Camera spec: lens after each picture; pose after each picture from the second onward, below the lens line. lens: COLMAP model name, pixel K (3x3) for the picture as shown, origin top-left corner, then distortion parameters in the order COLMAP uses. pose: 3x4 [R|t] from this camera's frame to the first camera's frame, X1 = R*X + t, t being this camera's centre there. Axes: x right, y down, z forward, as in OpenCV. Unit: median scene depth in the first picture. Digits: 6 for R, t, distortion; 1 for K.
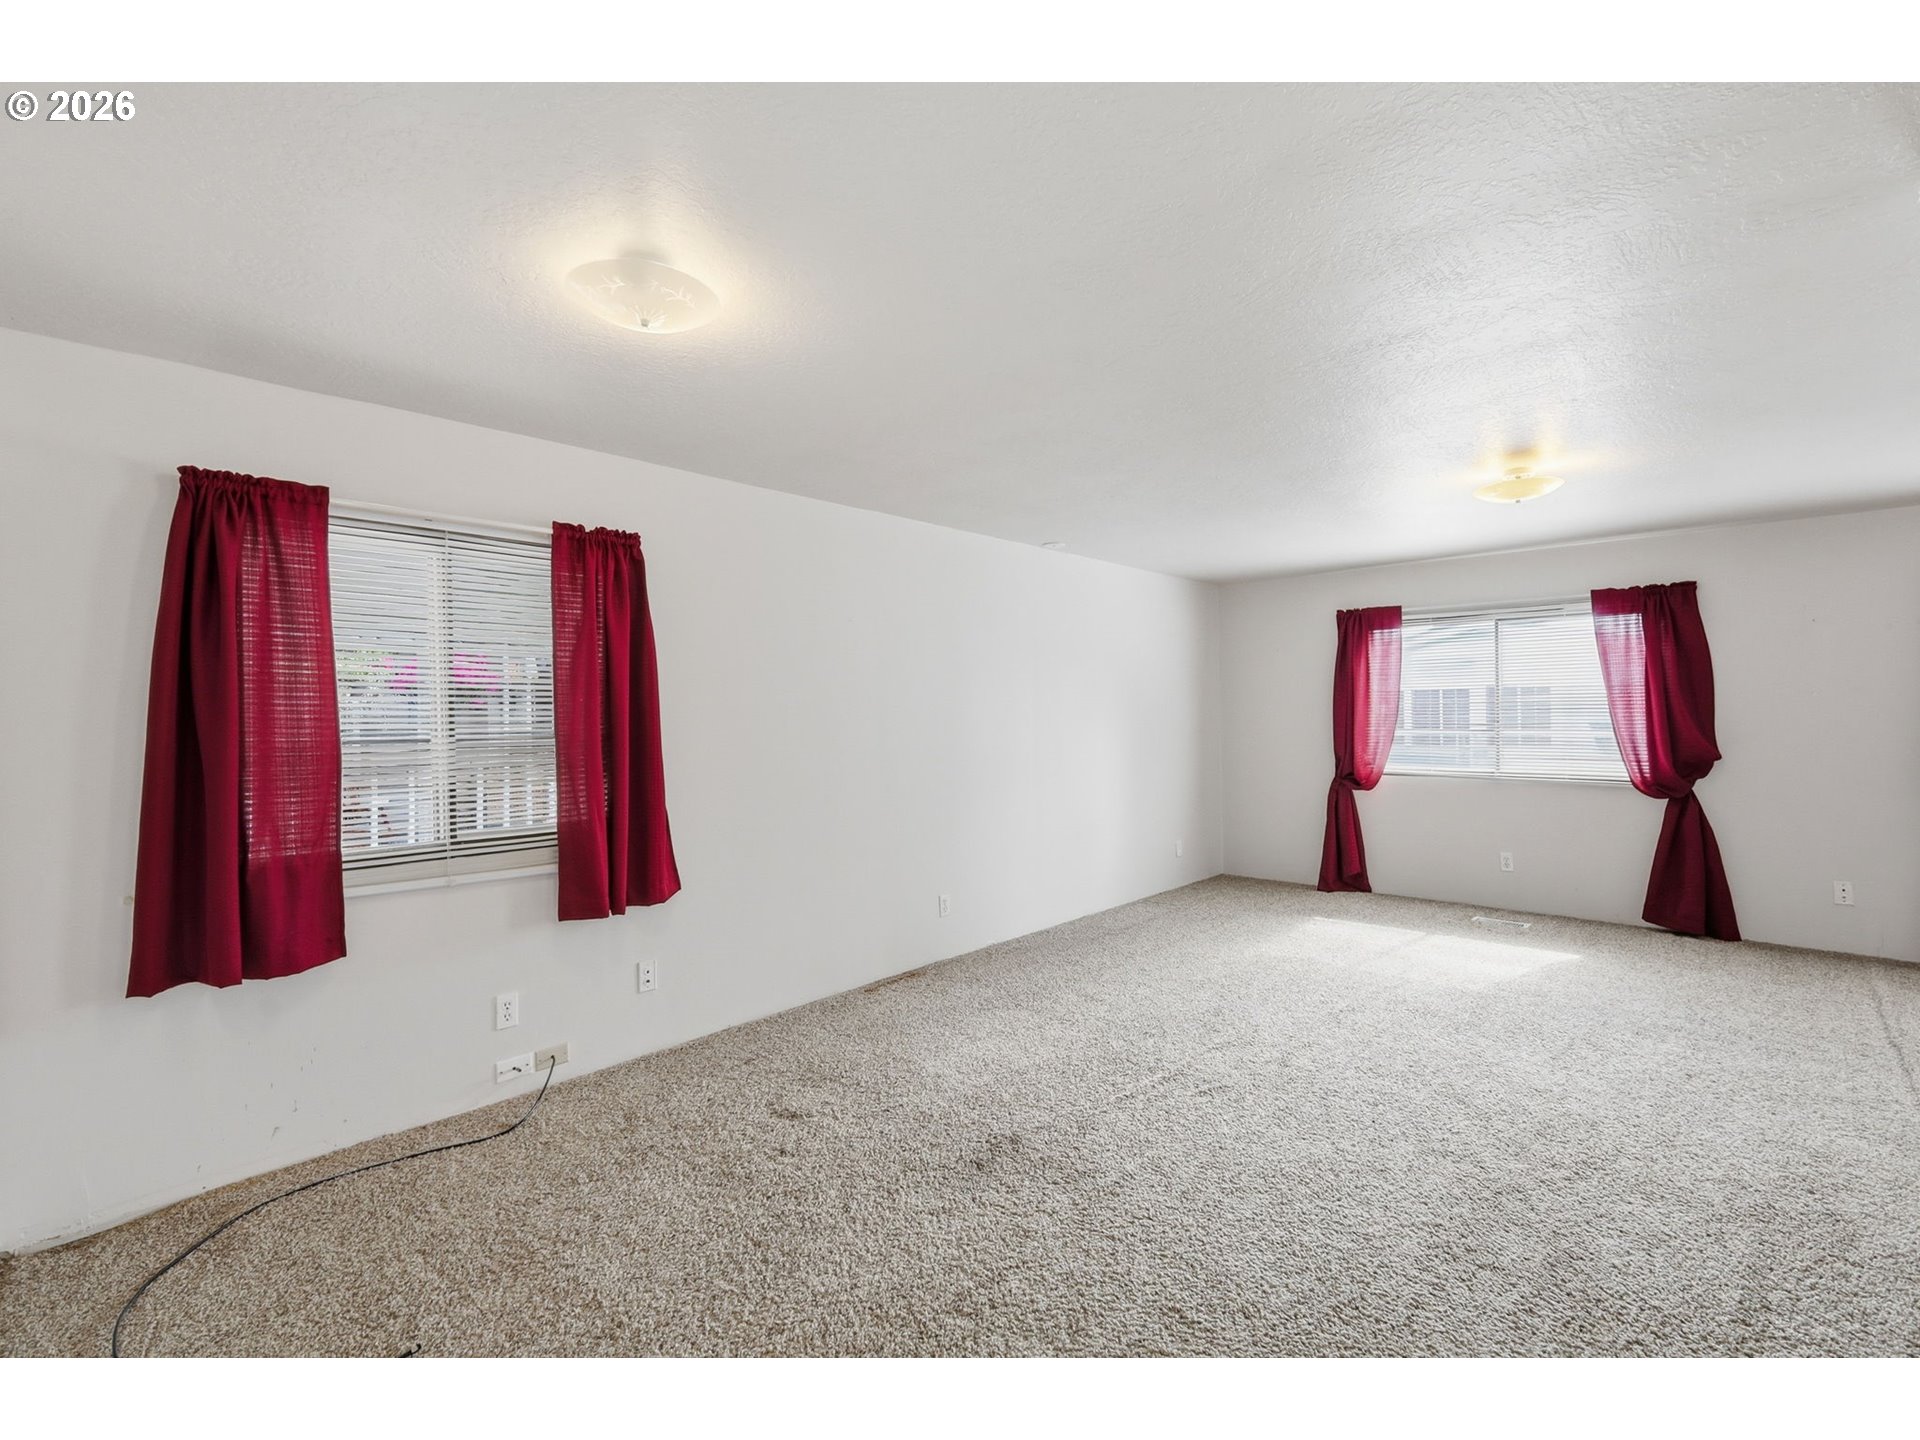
lens RADIAL K [[856.0, 0, 958.5], [0, 856.0, 725.7], [0, 0, 1]] dist [0.011166, -0.000684]
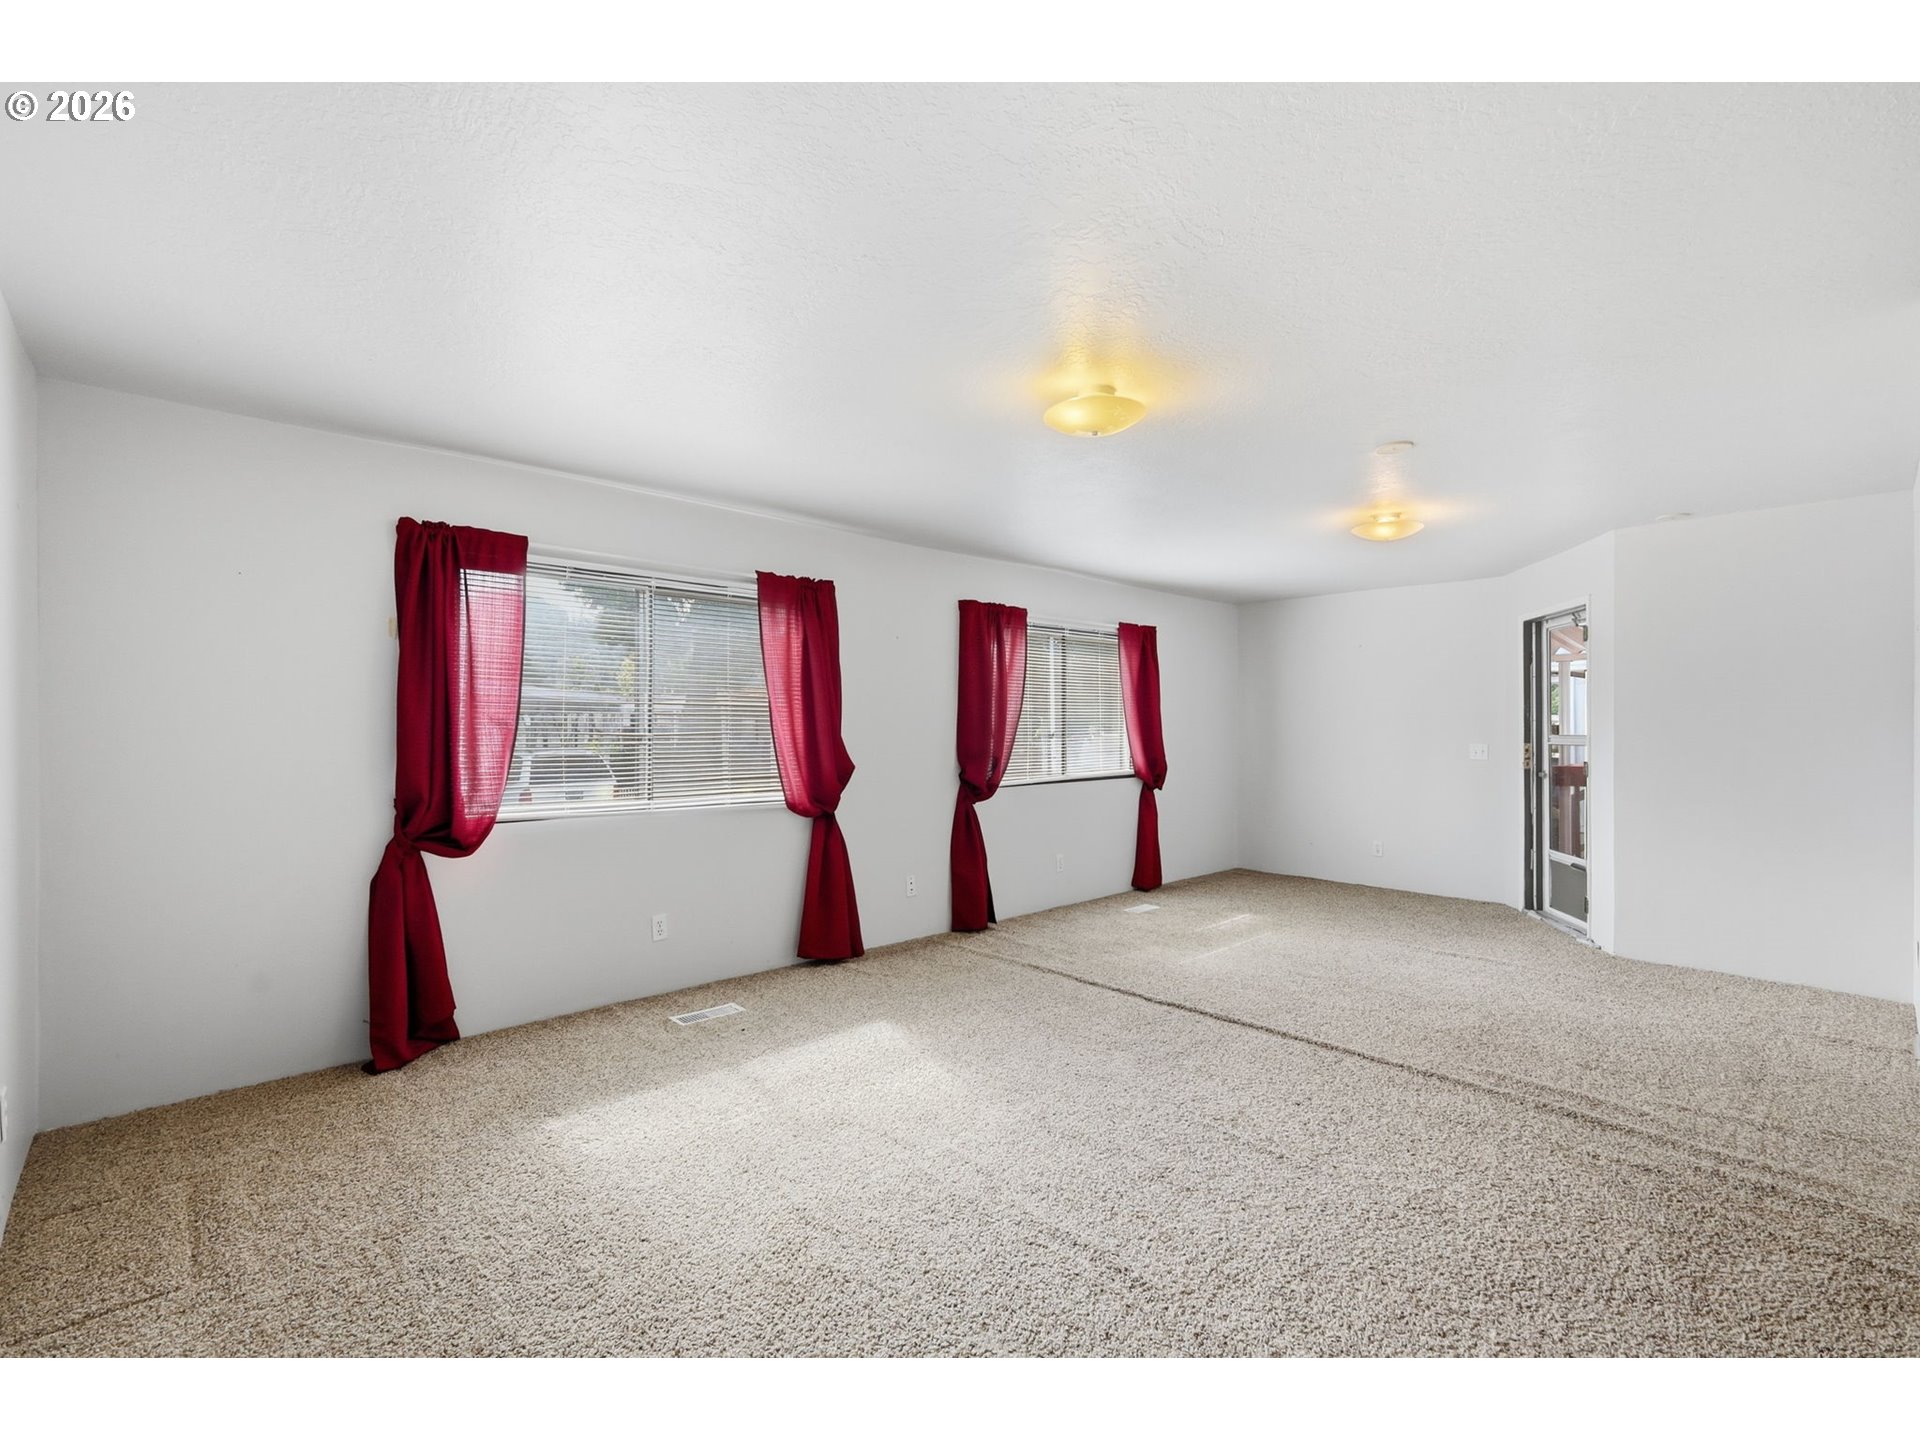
lens RADIAL K [[856.0, 0, 969.0], [0, 856.0, 719.8], [0, 0, 1]] dist [0.011166, -0.000684]
pose [[0.048670, 0.018932, 0.998635, -0.061221], [0.005880, 0.999798, -0.019241, 0.000690], [-0.998798, 0.006808, 0.048549, 0.683364]]
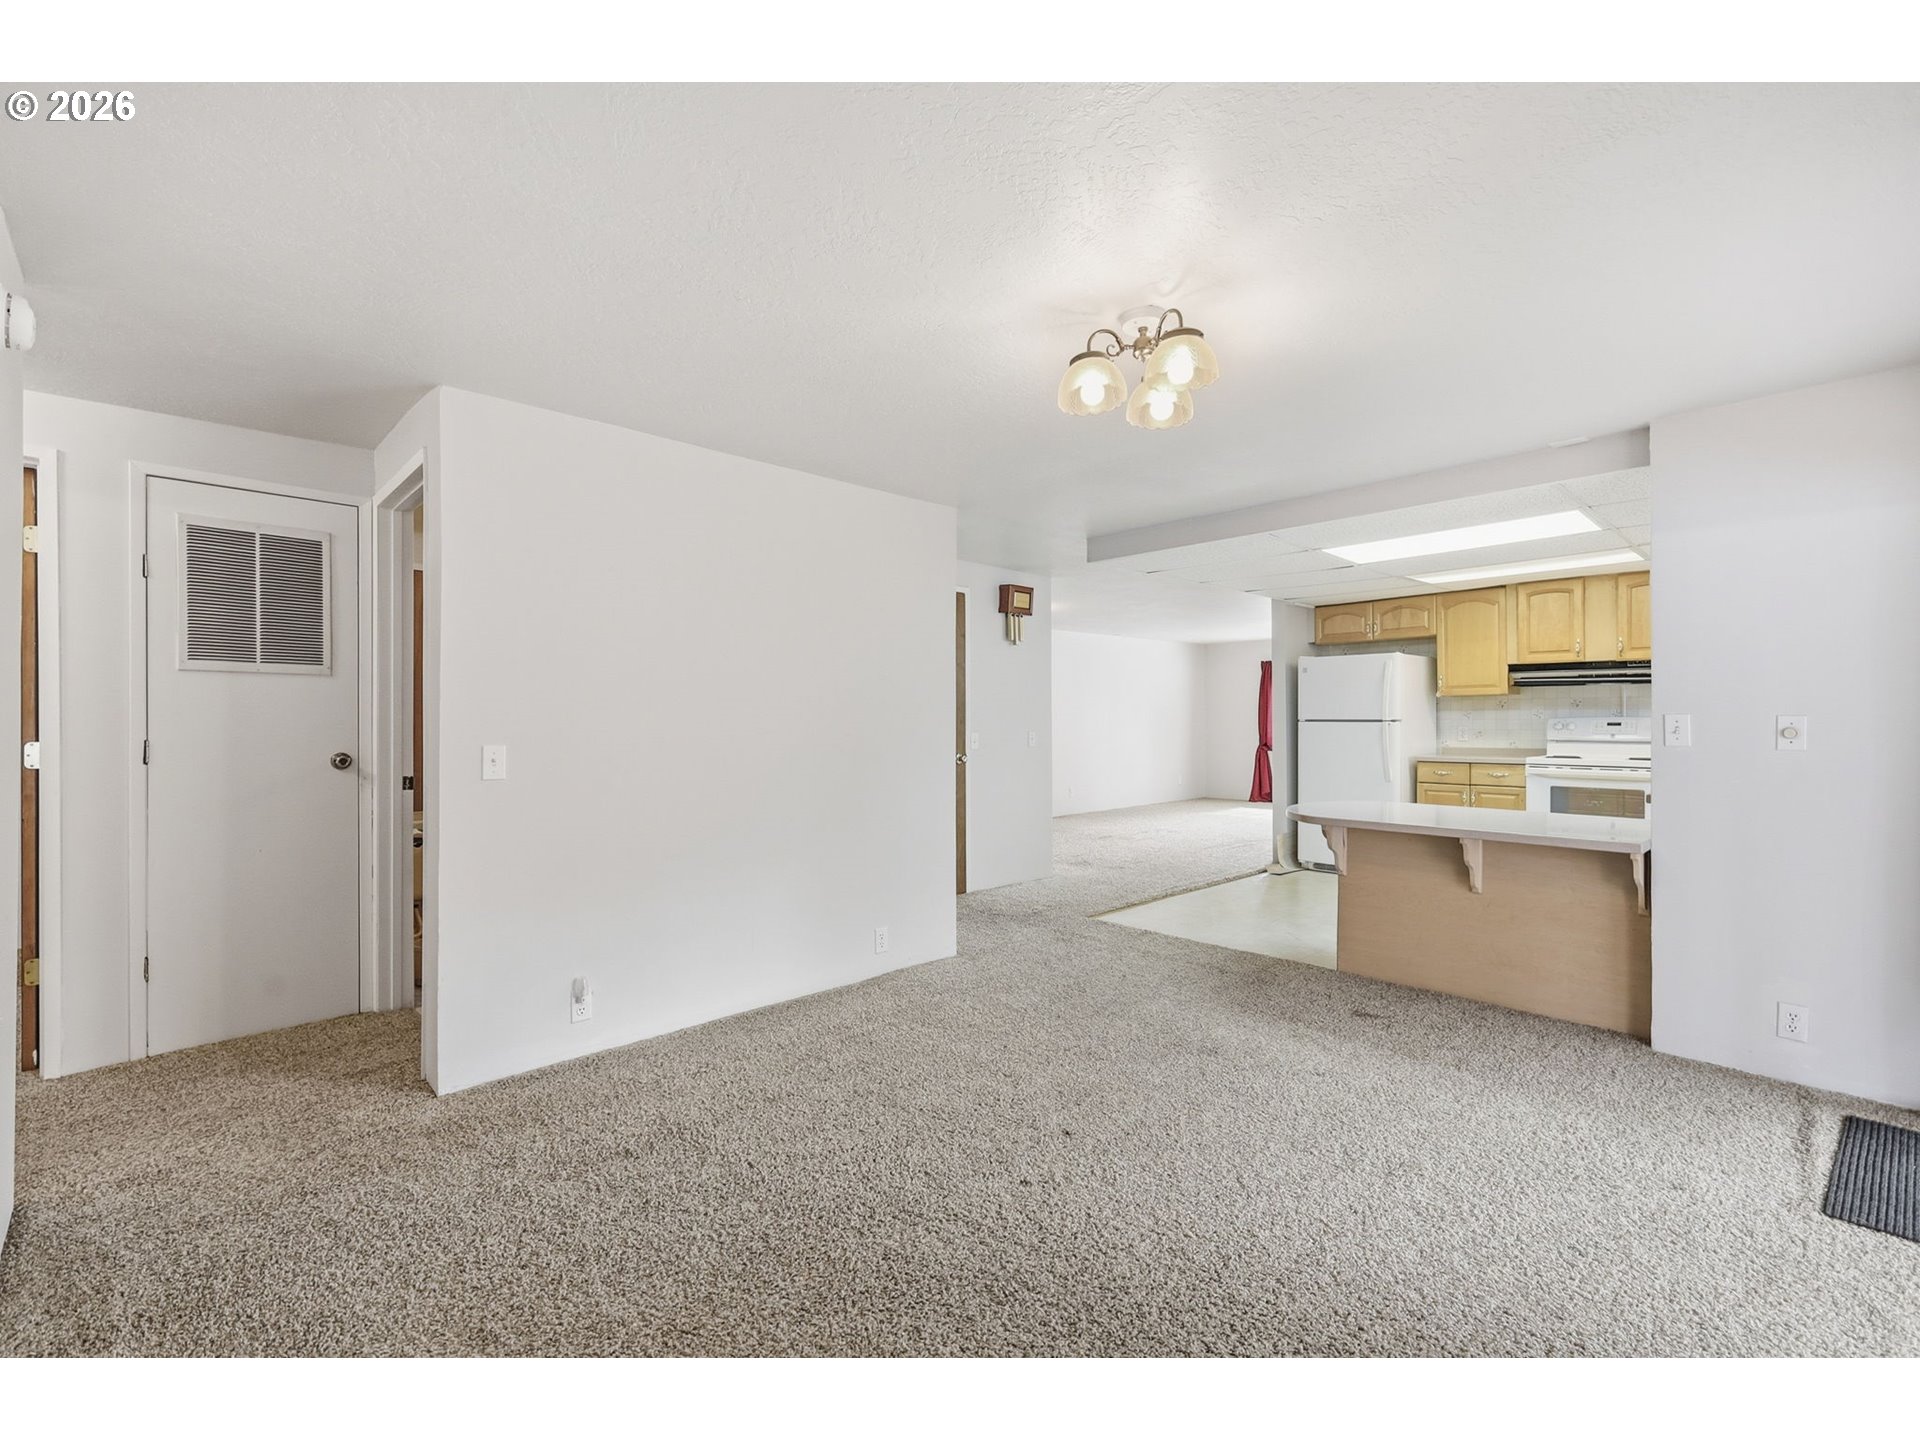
lens RADIAL K [[856.0, 0, 968.3], [0, 856.0, 719.7], [0, 0, 1]] dist [0.011166, -0.000684]
pose [[0.998859, 0.012325, -0.046130, -0.159980], [-0.012789, 0.999870, -0.009775, 0.027798], [0.046004, 0.010354, 0.998888, -1.092251]]
